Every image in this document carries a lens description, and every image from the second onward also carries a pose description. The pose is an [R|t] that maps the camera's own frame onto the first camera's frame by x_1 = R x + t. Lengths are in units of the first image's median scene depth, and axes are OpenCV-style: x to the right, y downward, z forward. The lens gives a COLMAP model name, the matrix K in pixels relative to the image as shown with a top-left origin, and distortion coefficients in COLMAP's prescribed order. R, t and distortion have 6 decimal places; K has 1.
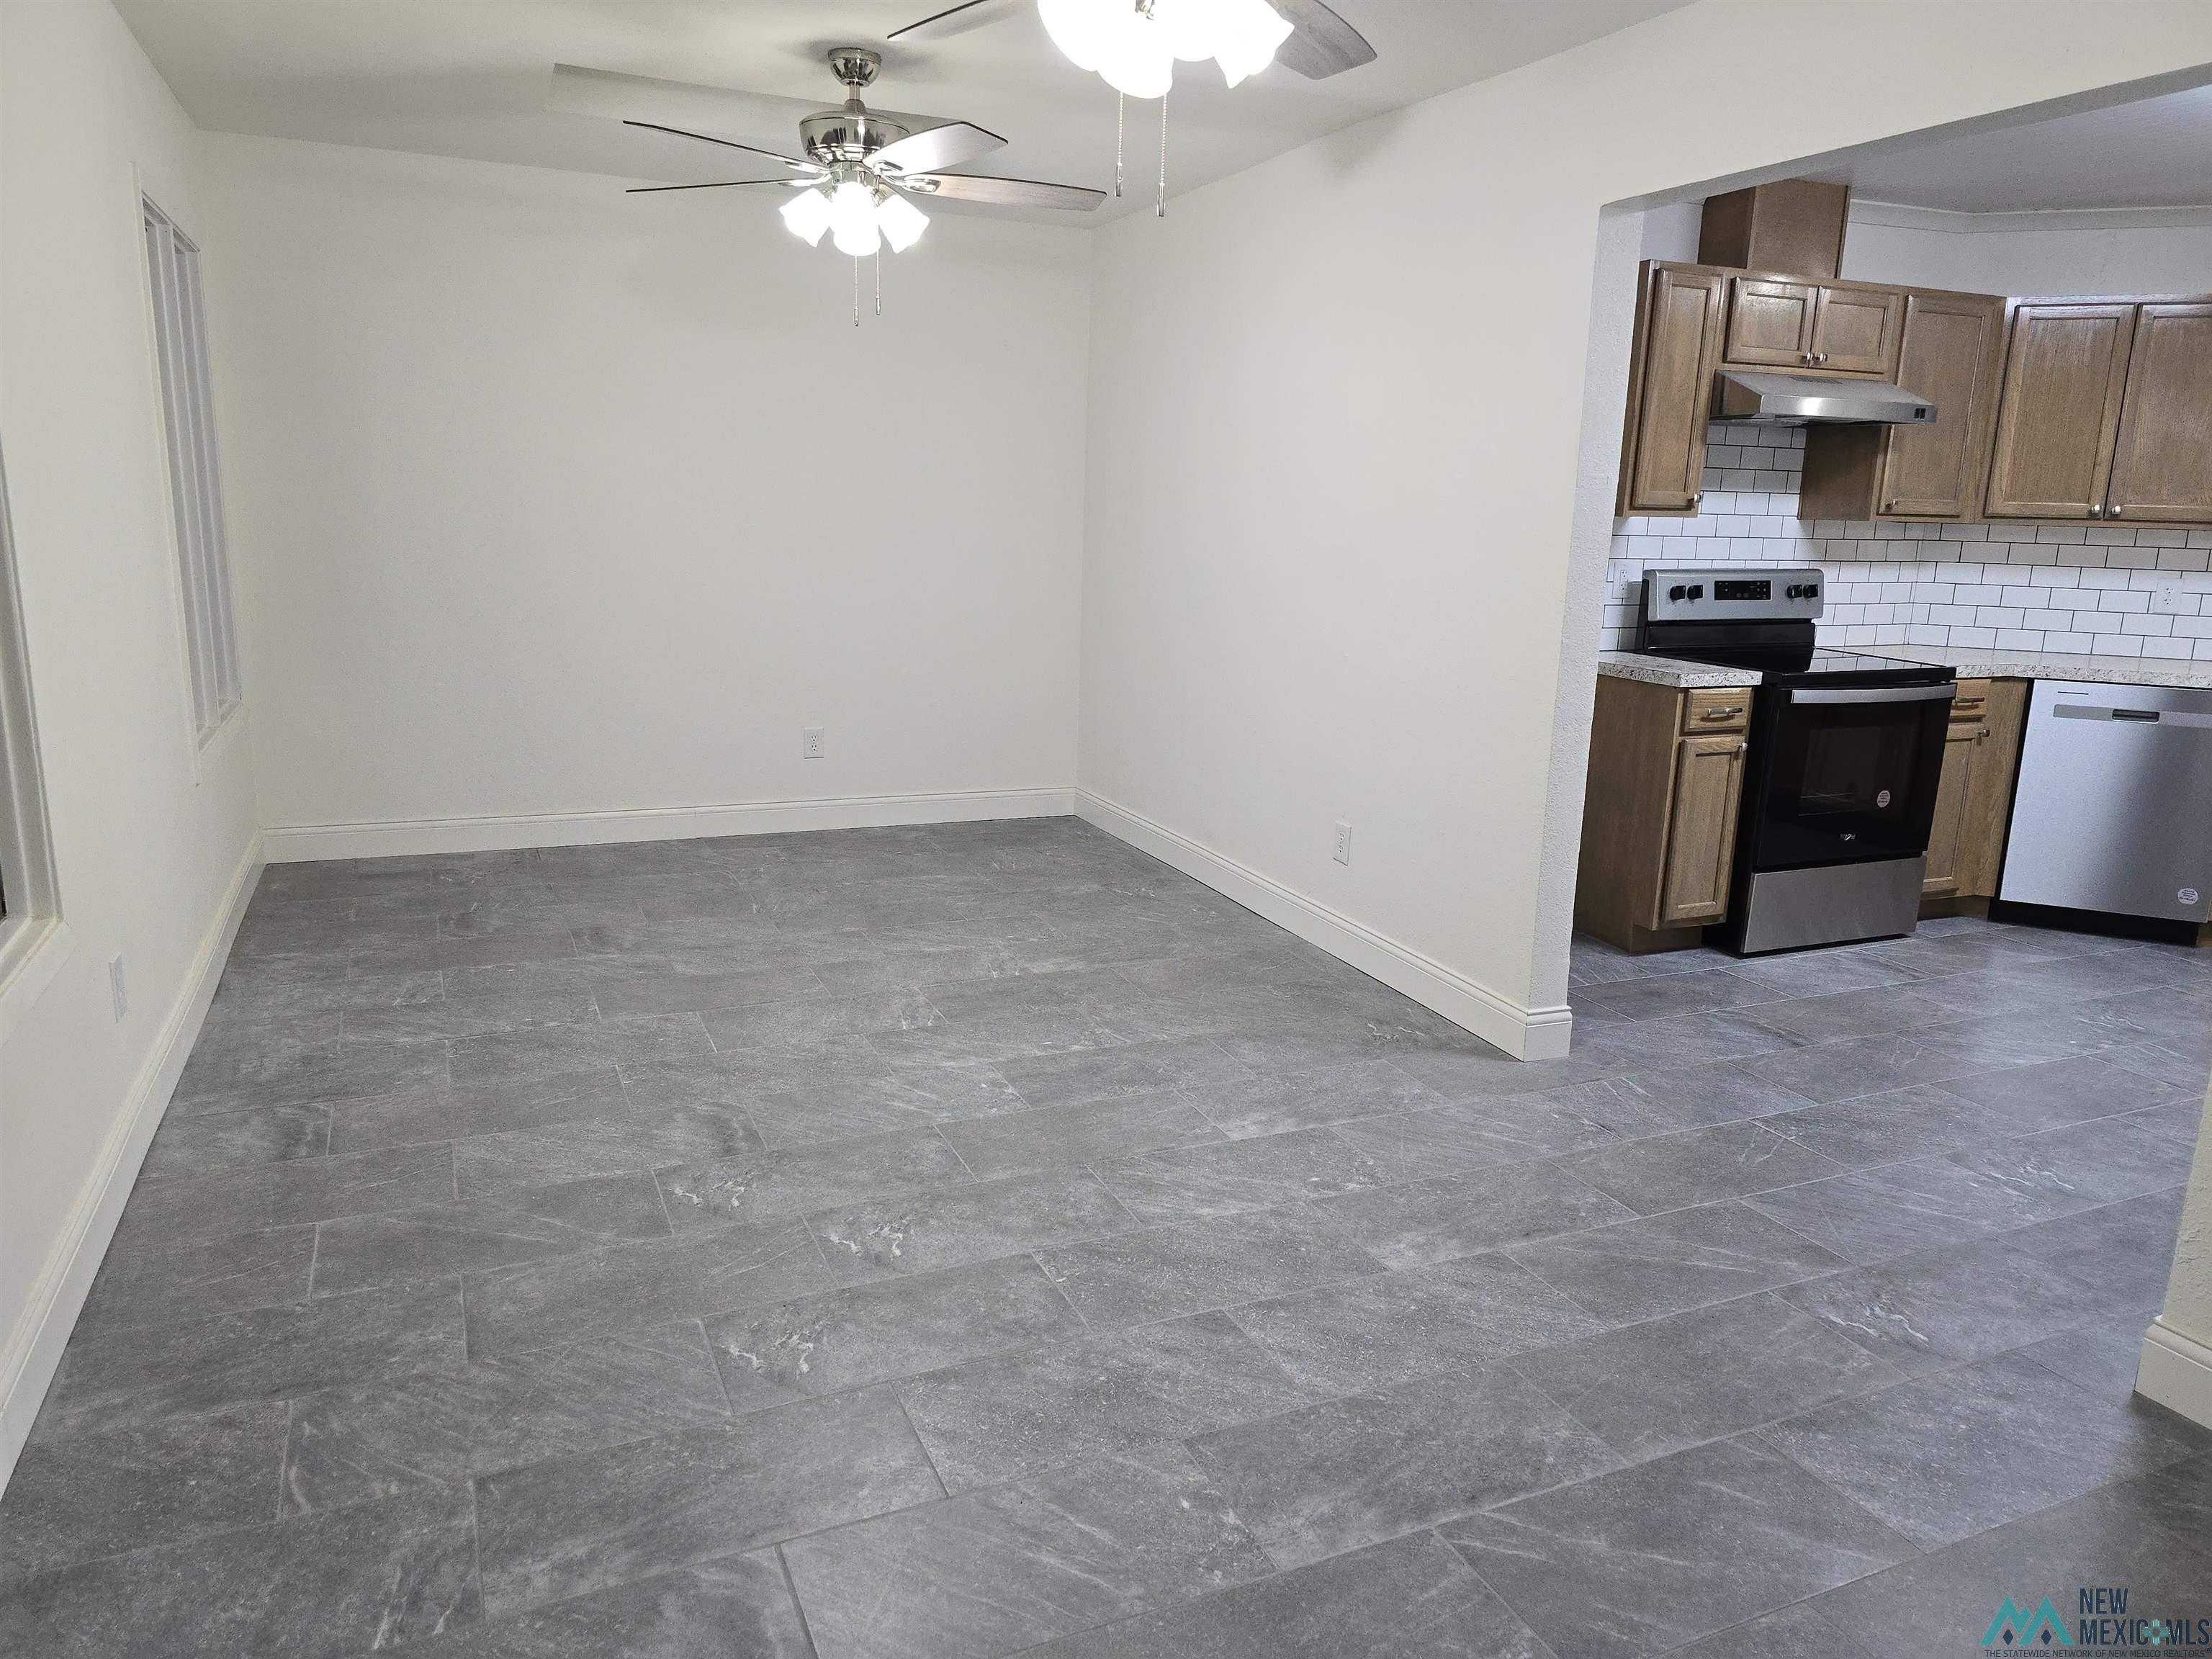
lens RADIAL K [[1477.7, 0, 1103.4], [0, 1477.7, 812.4], [0, 0, 1]] dist [0.070476, -0.063965]
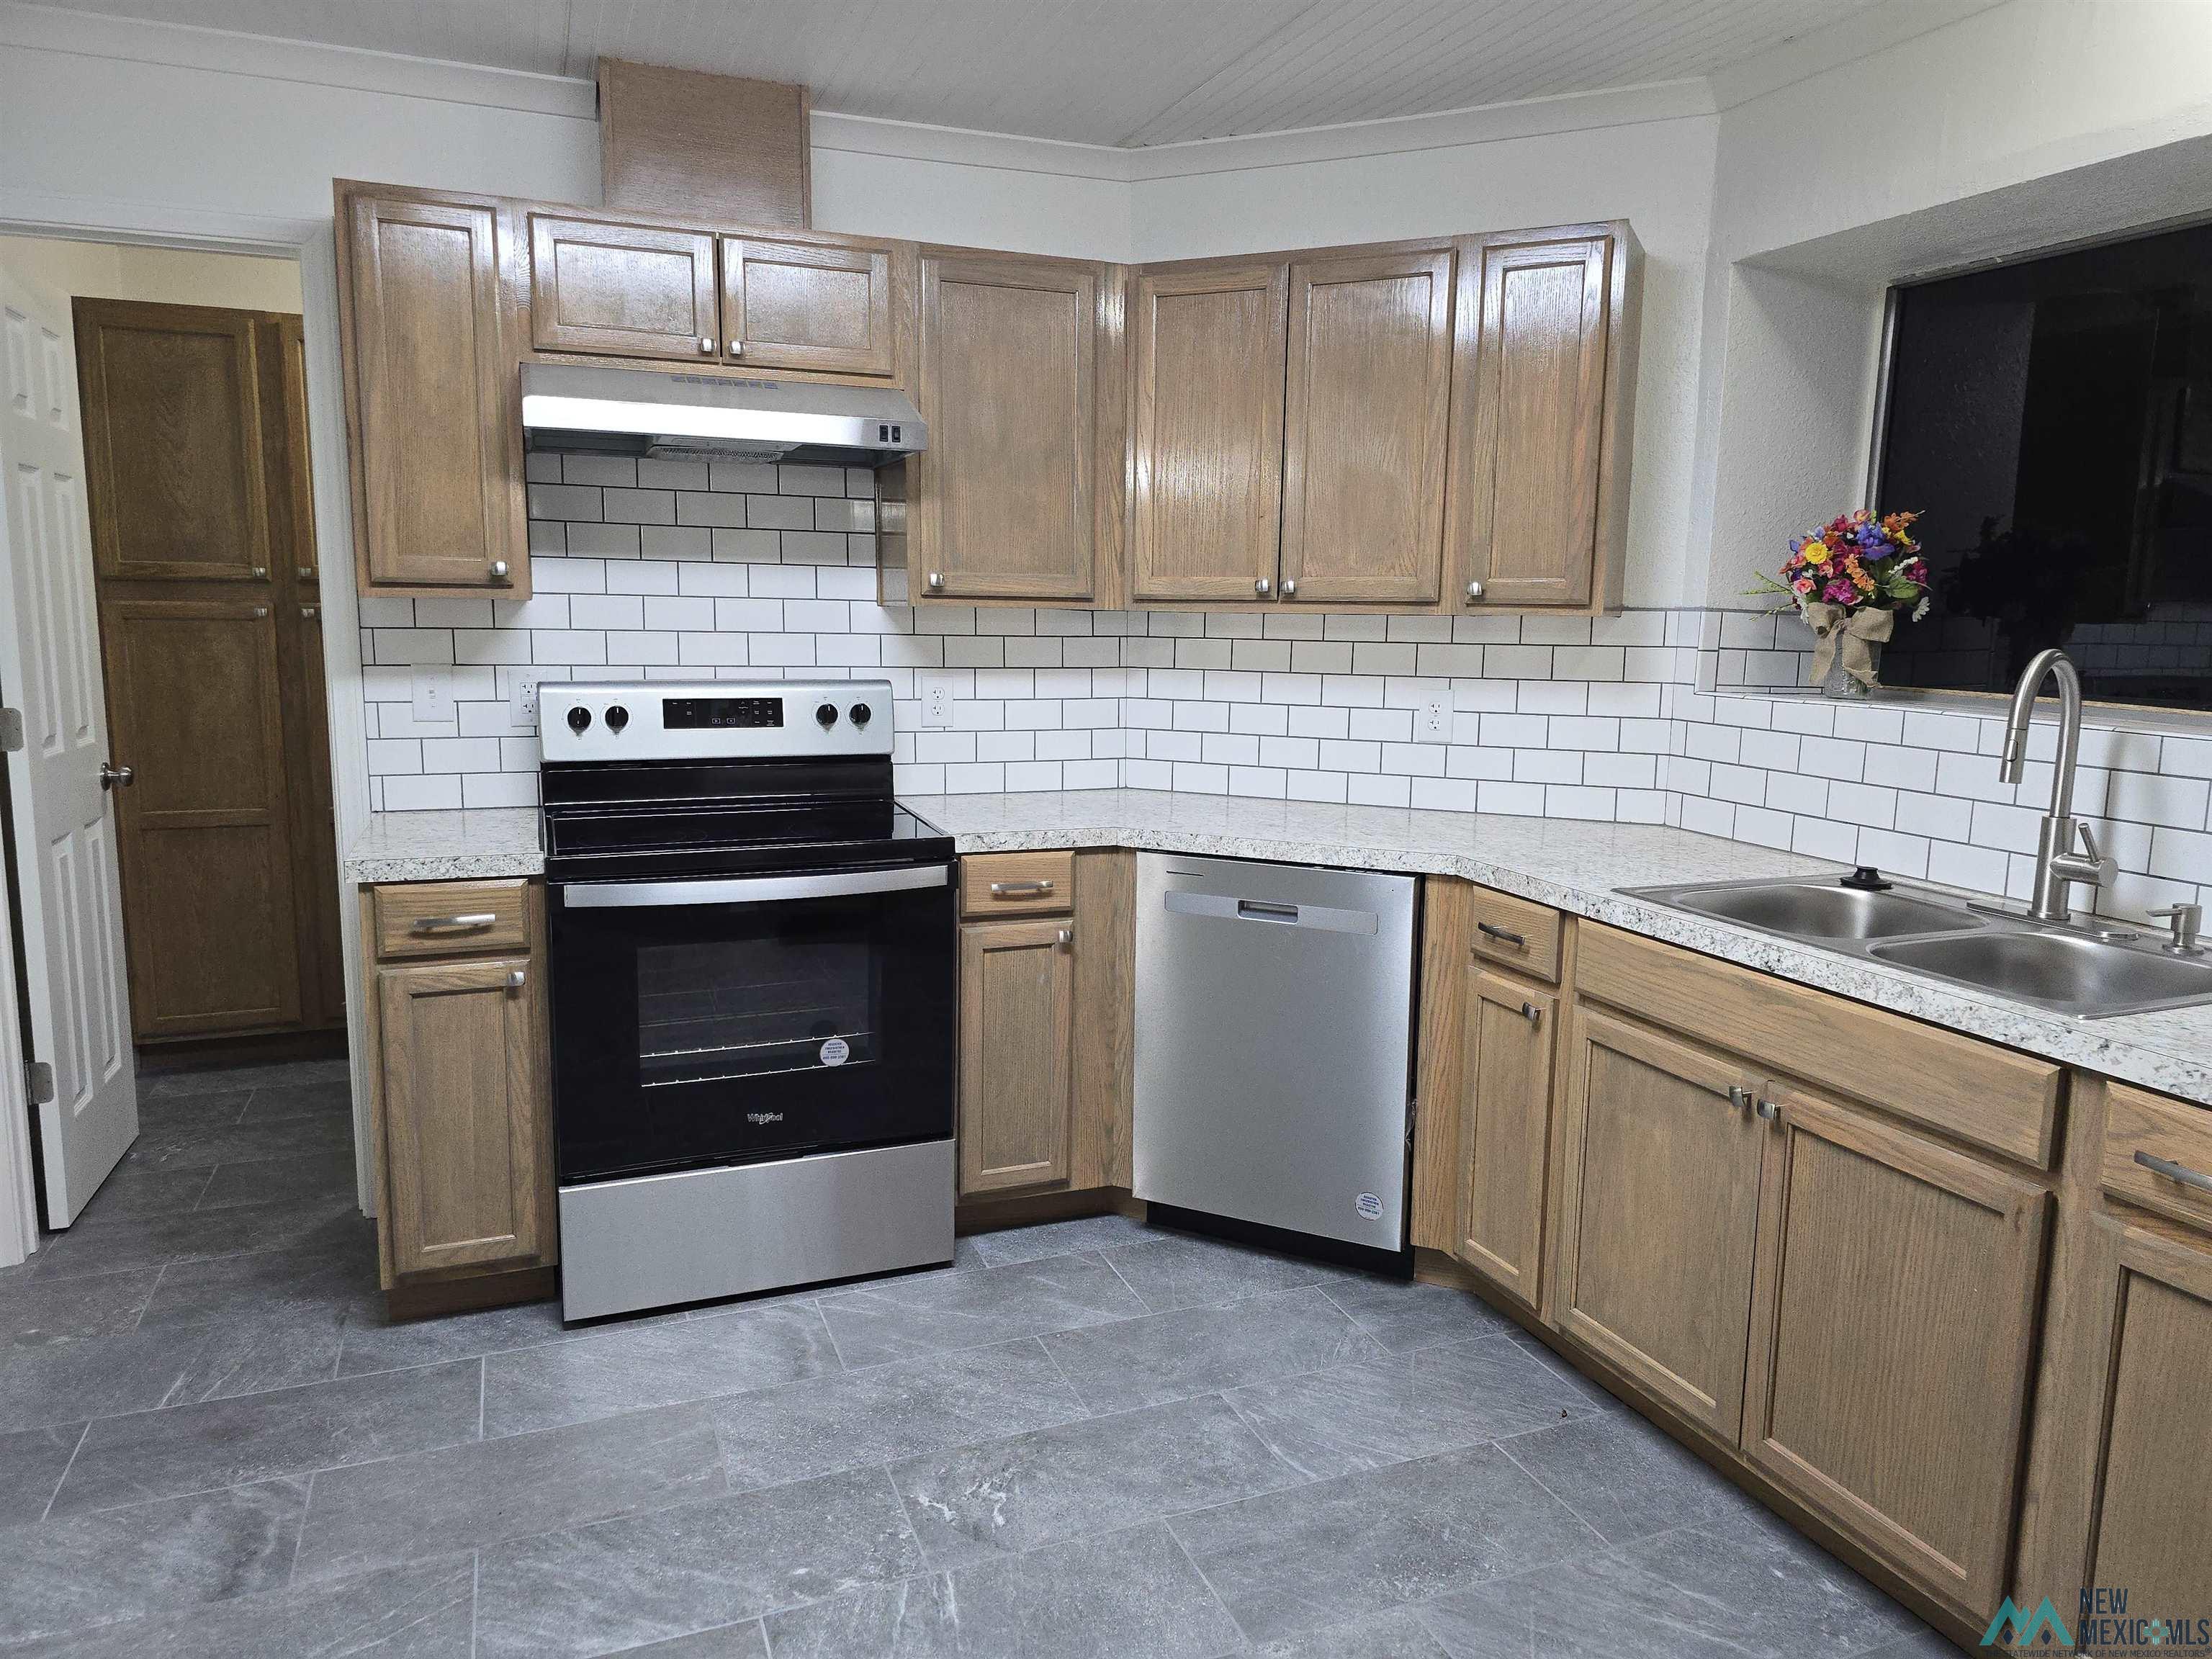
lens RADIAL K [[1469.5, 0, 1122.3], [0, 1469.5, 821.2], [0, 0, 1]] dist [0.067415, -0.074156]
pose [[0.999309, -0.008273, -0.036244, 0.777681], [0.005872, 0.997813, -0.065840, -0.074051], [0.036710, 0.065582, 0.997172, 0.468604]]
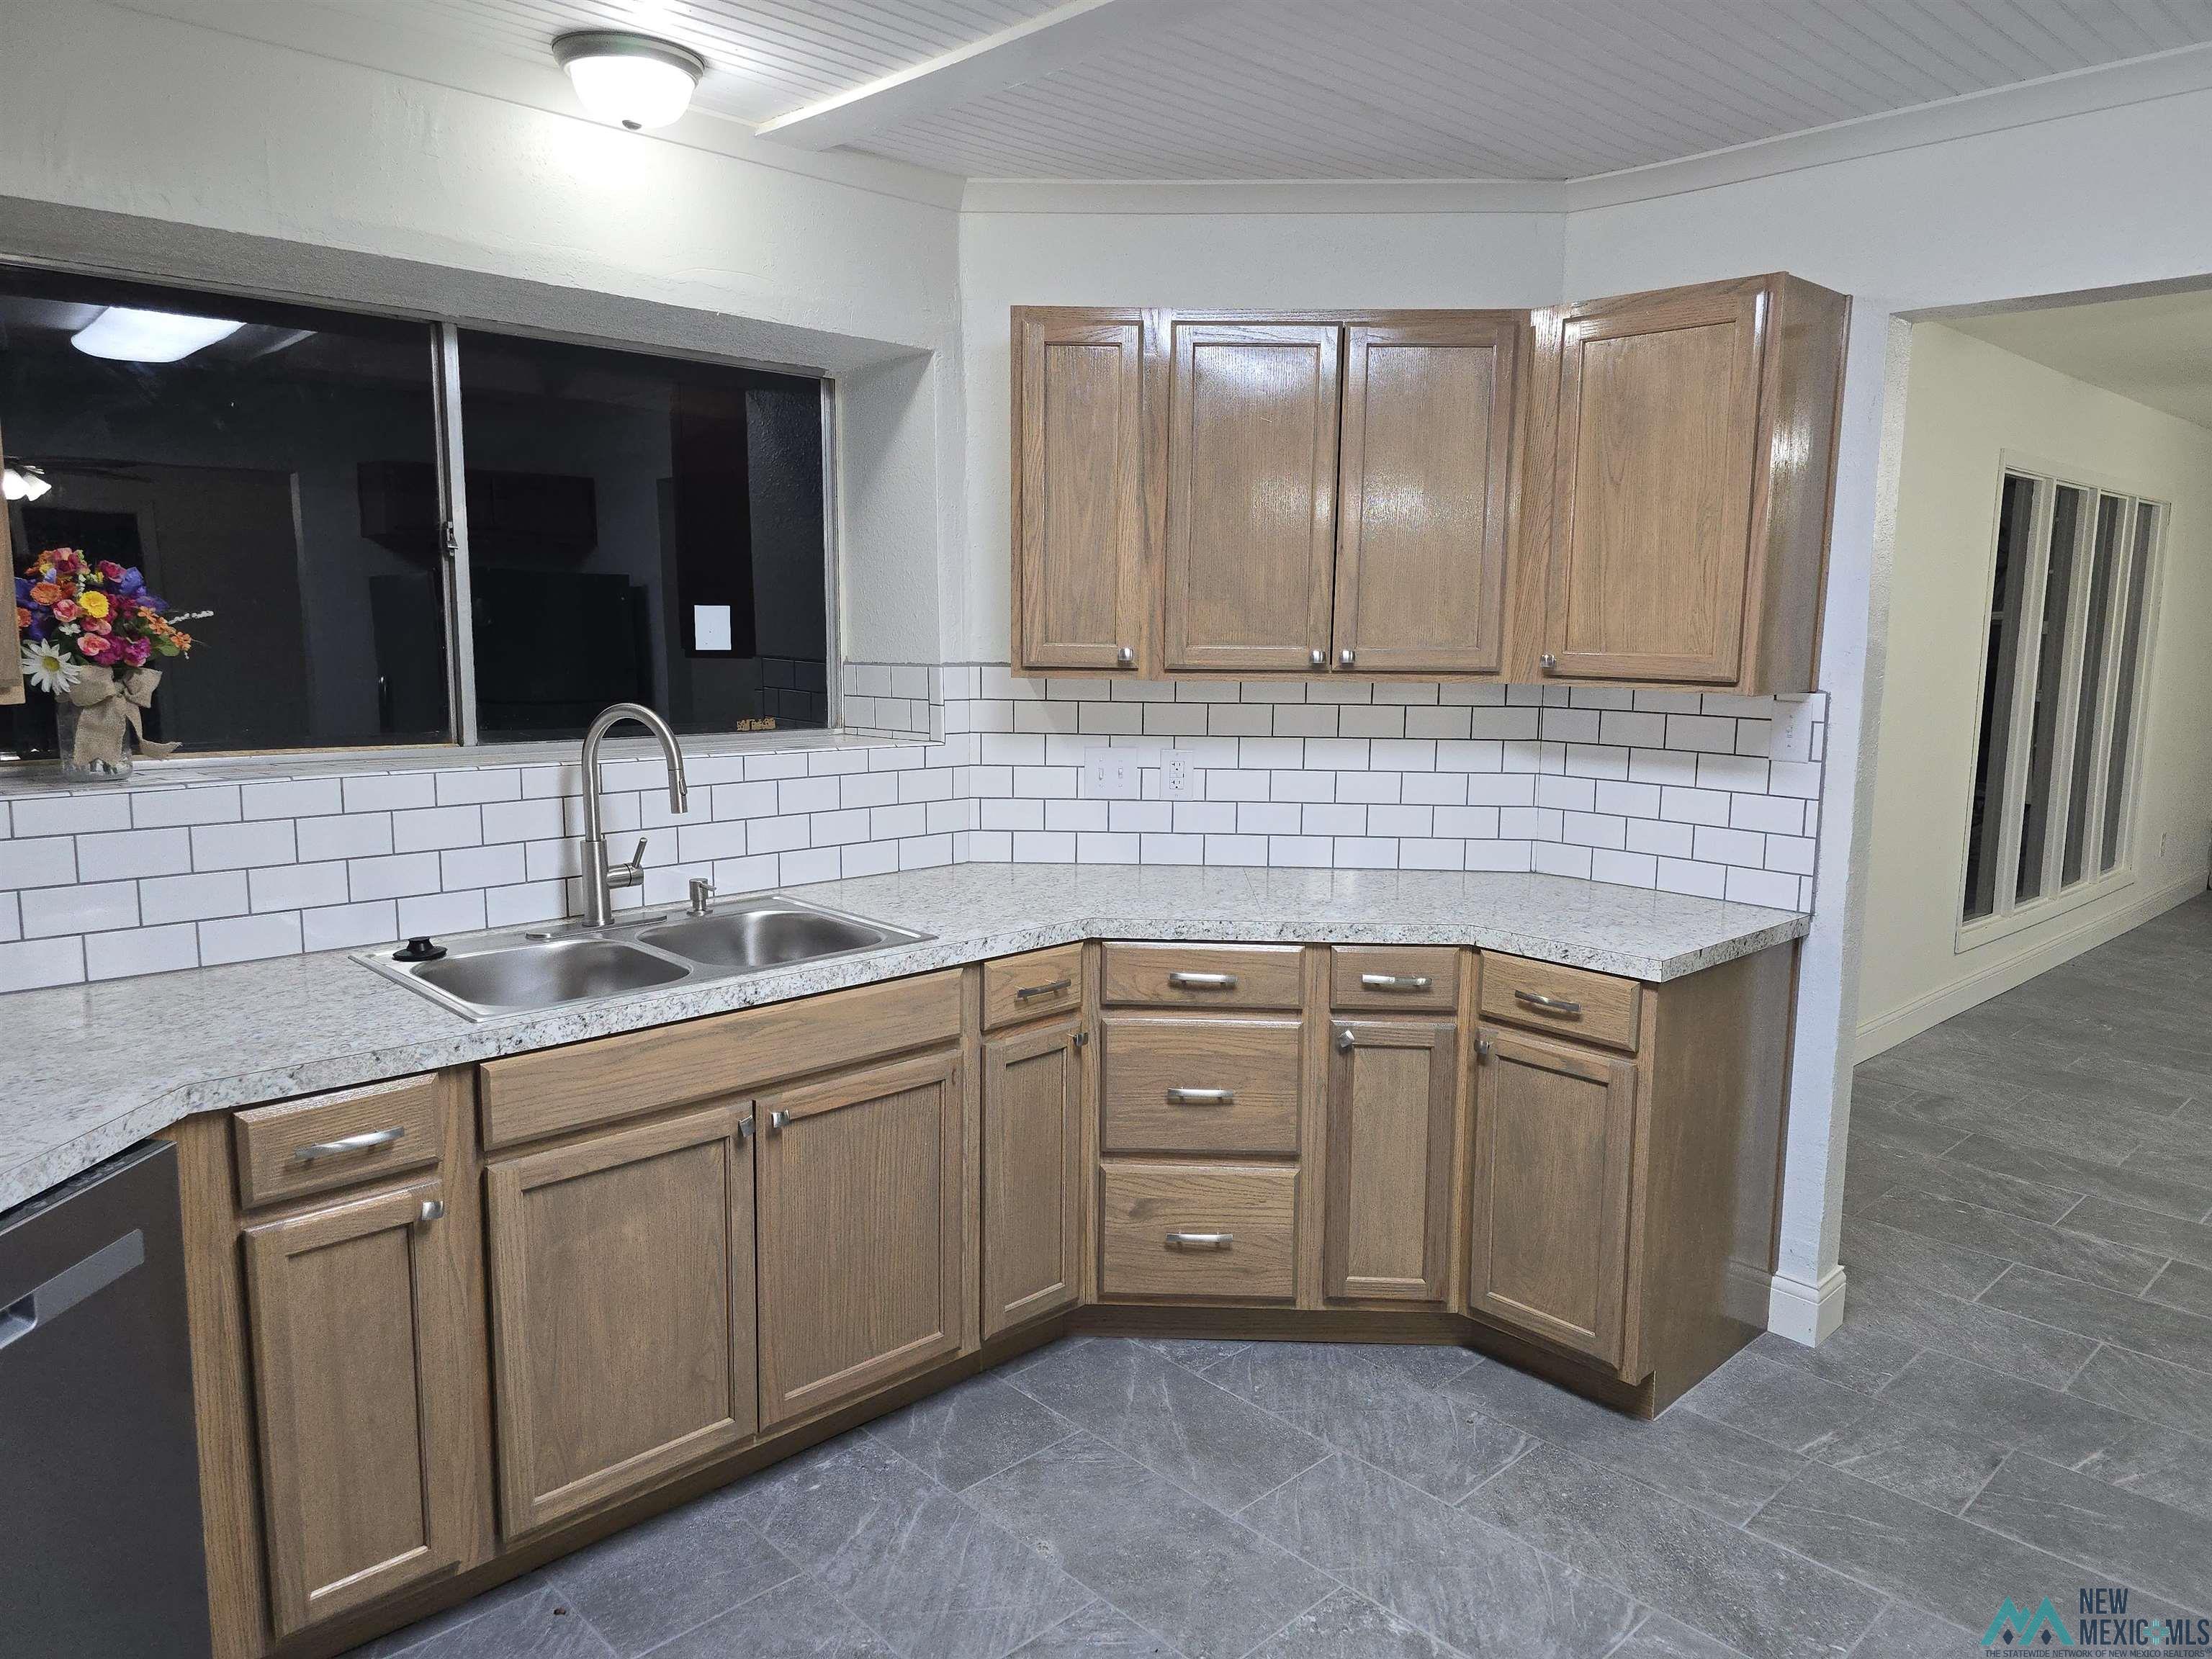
lens RADIAL K [[1477.7, 0, 1103.4], [0, 1477.7, 812.4], [0, 0, 1]] dist [0.070476, -0.063965]
pose [[-0.328531, -0.160311, 0.930789, 0.407457], [0.179362, 0.956968, 0.228127, -0.235651], [-0.927306, 0.241896, -0.285640, 1.018990]]
